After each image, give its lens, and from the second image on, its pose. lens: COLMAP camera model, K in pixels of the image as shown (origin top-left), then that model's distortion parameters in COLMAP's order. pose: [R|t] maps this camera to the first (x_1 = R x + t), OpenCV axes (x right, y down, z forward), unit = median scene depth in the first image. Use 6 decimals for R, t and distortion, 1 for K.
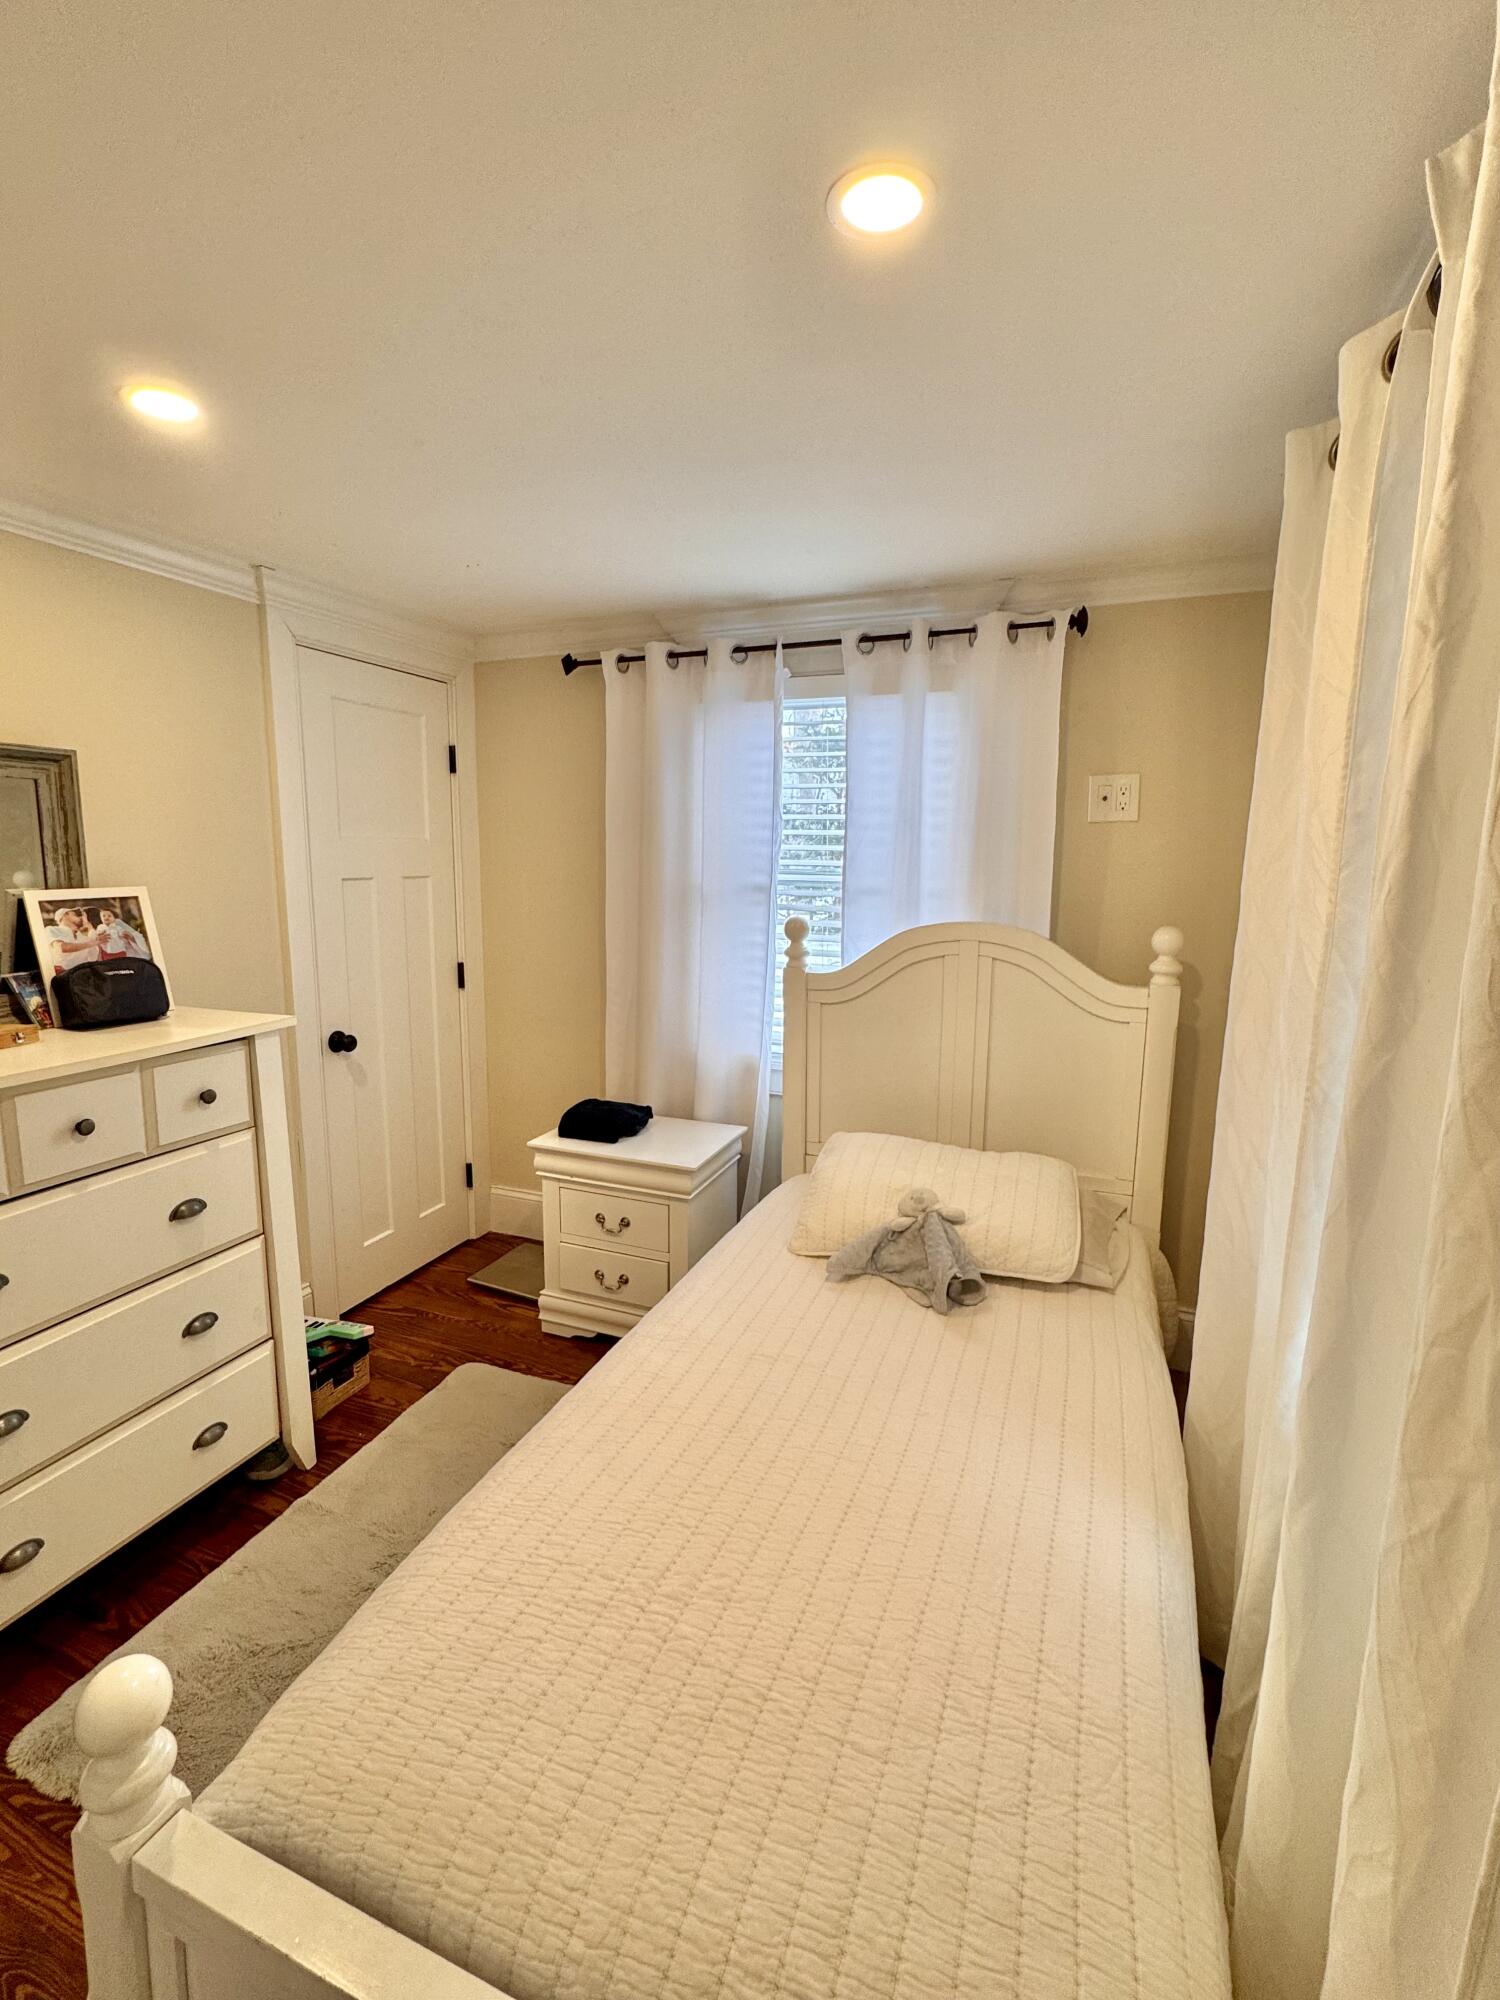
lens RADIAL K [[889.6, 0, 765.2], [0, 889.6, 992.0], [0, 0, 1]] dist [-0.003123, -0.001228]
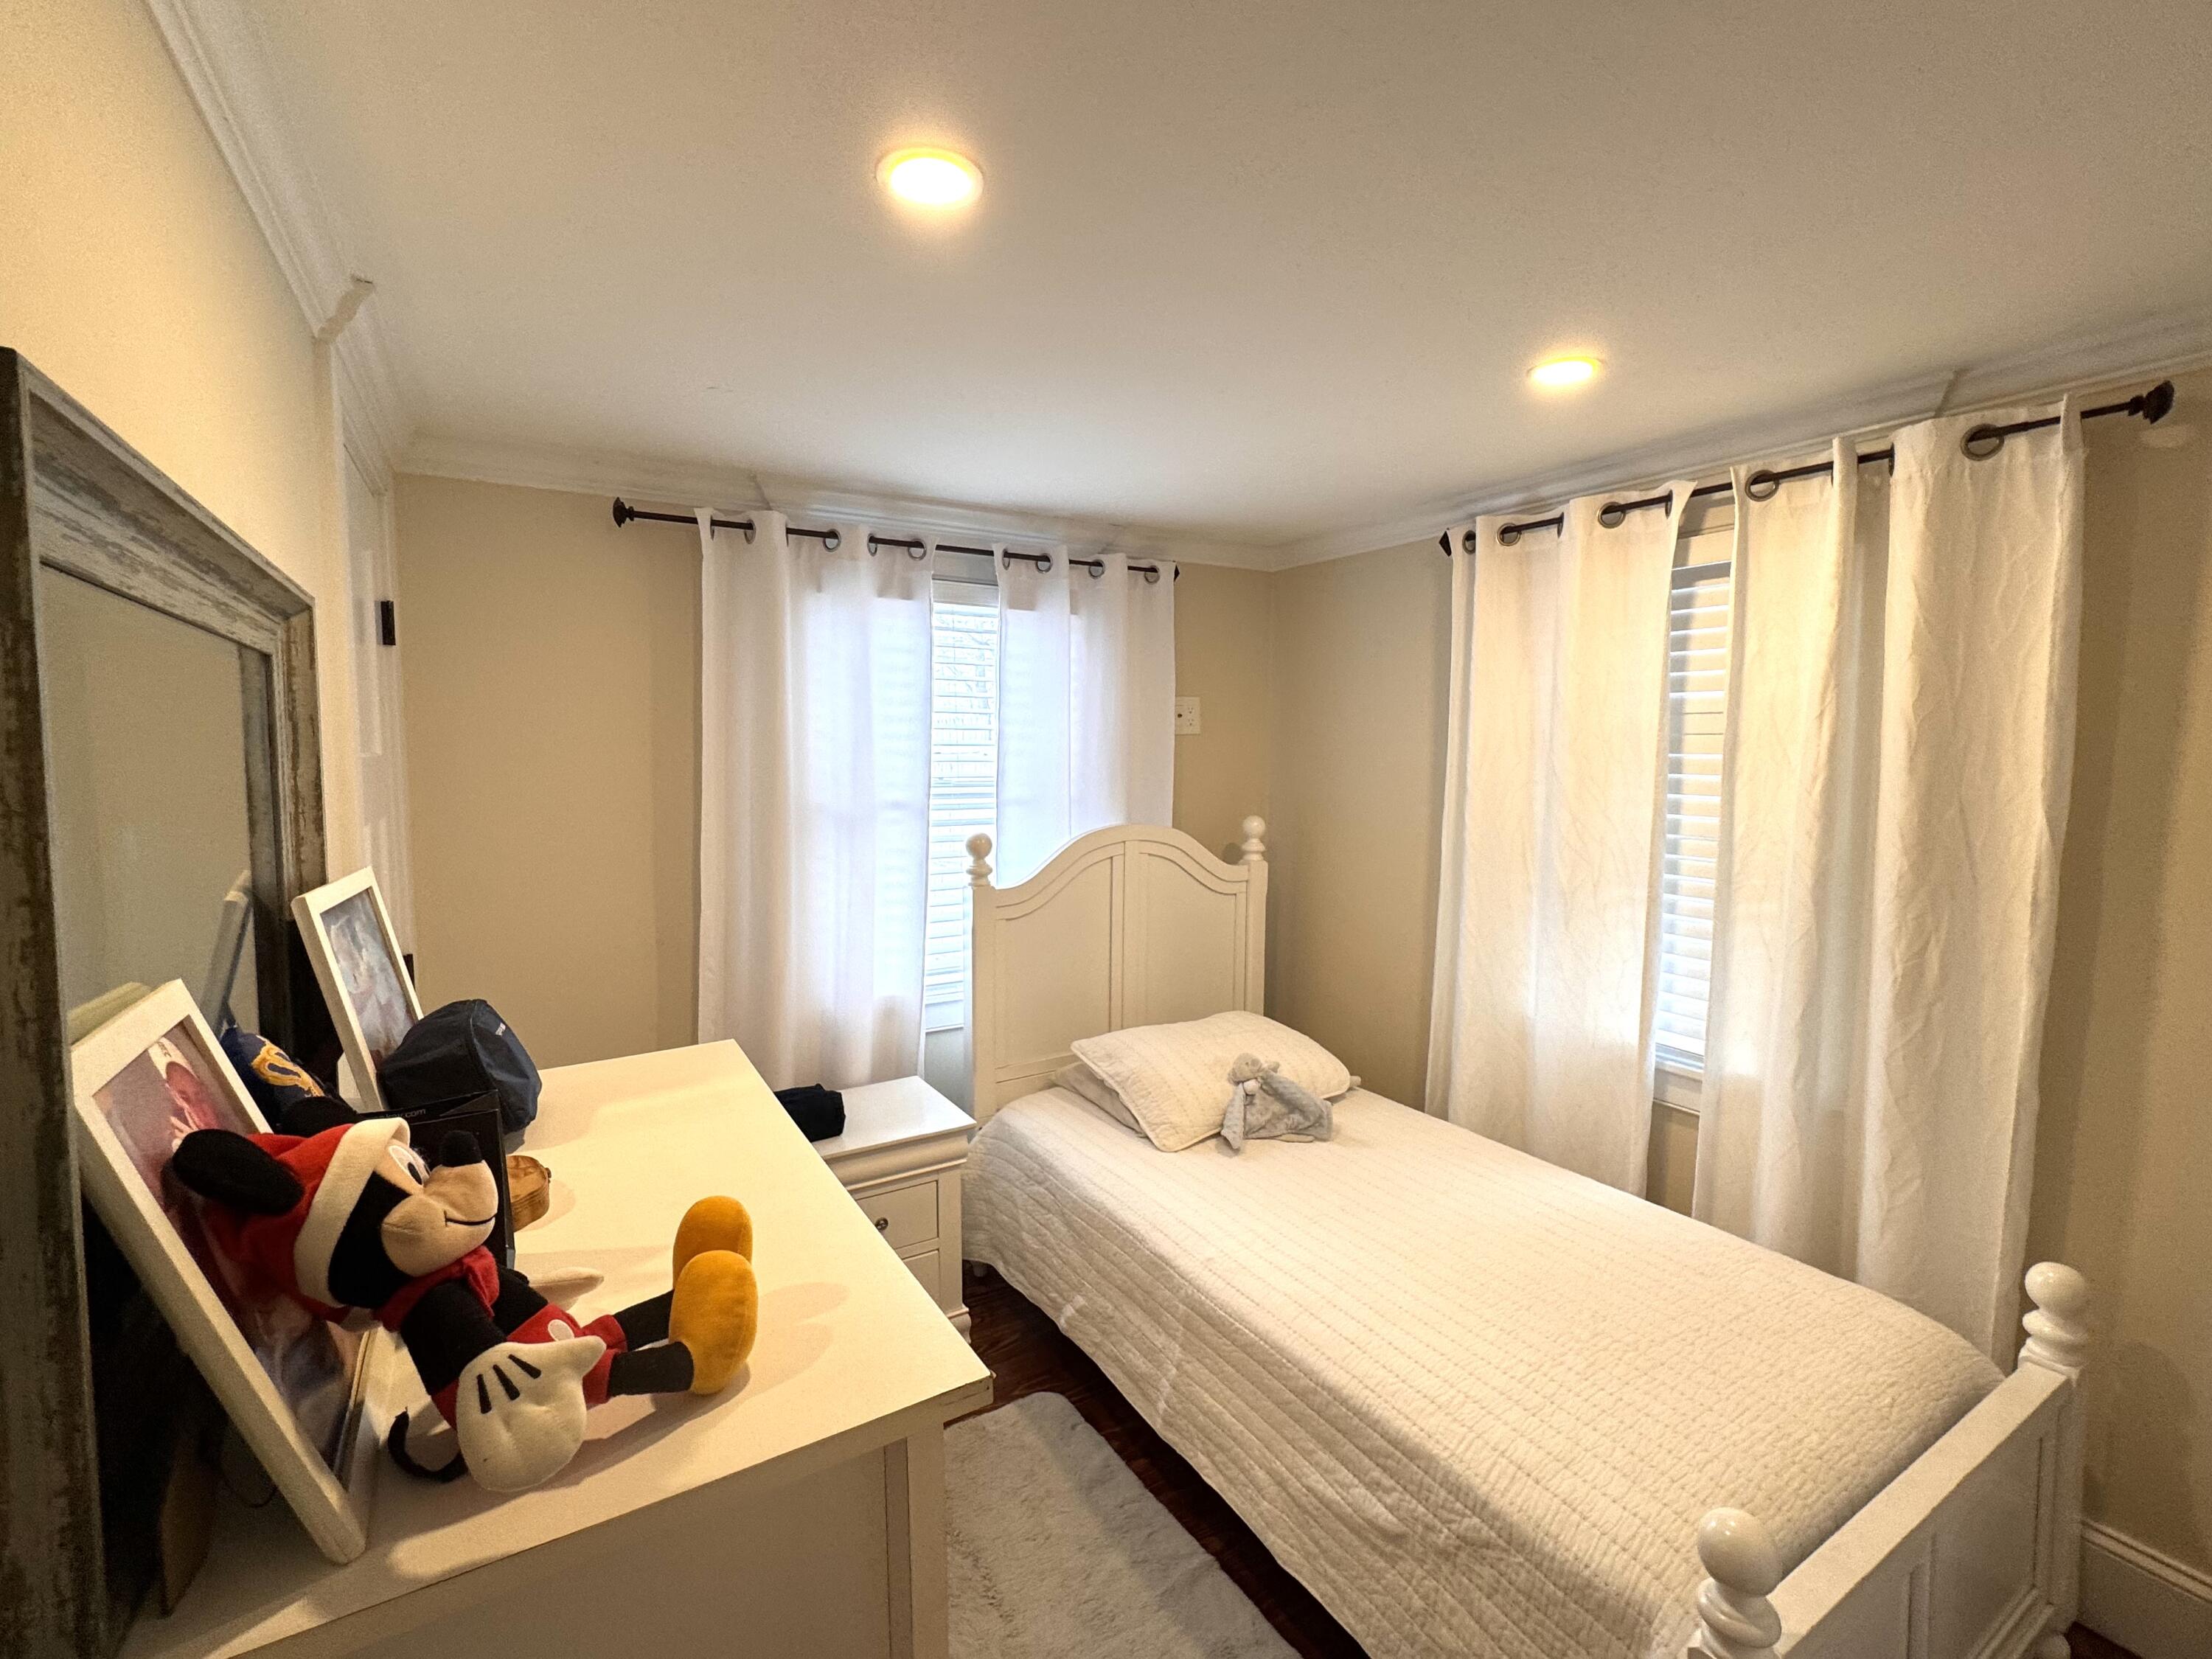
lens RADIAL K [[983.9, 0, 1095.1], [0, 983.9, 827.0], [0, 0, 1]] dist [-0.003123, -0.001228]
pose [[0.604070, -0.073515, 0.793533, -0.752394], [0.128066, 0.991750, -0.005611, -0.071635], [-0.786574, 0.105014, 0.608501, 0.278133]]
